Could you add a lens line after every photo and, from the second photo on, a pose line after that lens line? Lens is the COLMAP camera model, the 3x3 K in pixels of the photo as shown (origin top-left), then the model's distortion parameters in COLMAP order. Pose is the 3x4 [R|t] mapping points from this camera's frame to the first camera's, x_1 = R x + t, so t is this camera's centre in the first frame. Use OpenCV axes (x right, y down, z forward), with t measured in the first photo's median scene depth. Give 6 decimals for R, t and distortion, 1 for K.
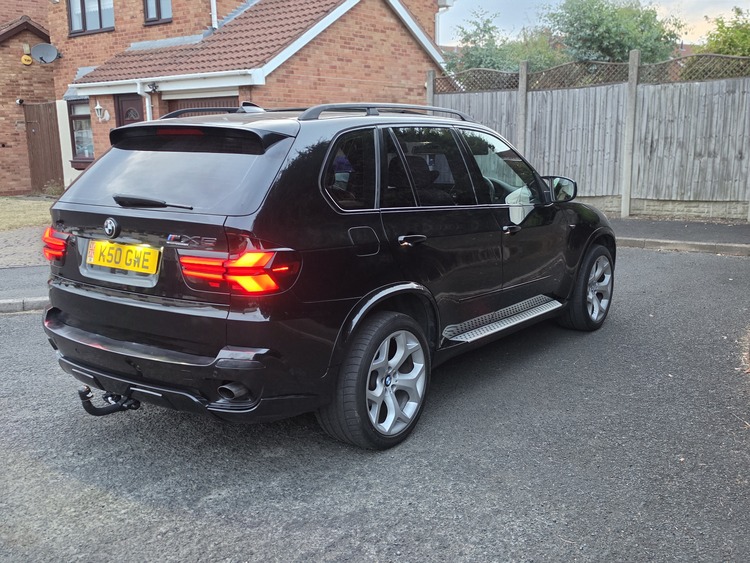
lens RADIAL K [[719.6, 0, 362.2], [0, 719.6, 283.5], [0, 0, 1]] dist [0.127519, -0.211763]
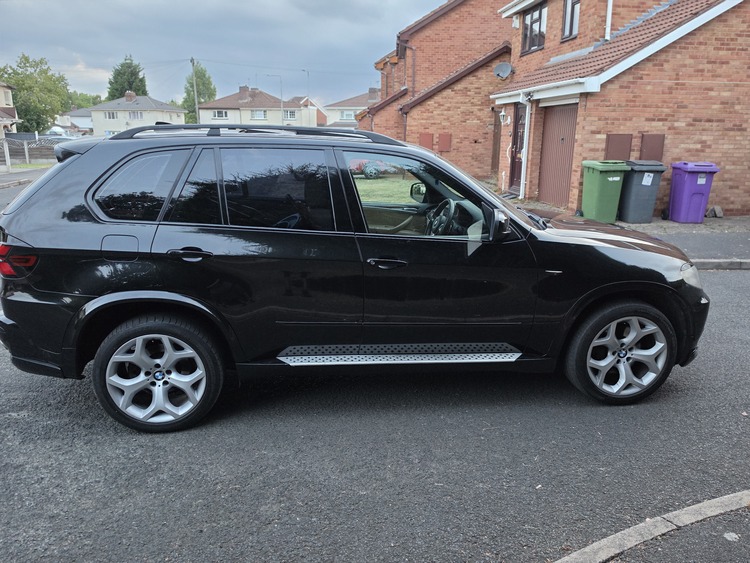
lens RADIAL K [[577.7, 0, 375.0], [0, 577.7, 281.5], [0, 0, 1]] dist [0.048674, -0.057075]
pose [[0.728527, 0.191303, -0.657762, 0.208514], [-0.157563, 0.981265, 0.110877, -0.039386], [0.666650, 0.022862, 0.745020, 0.136906]]
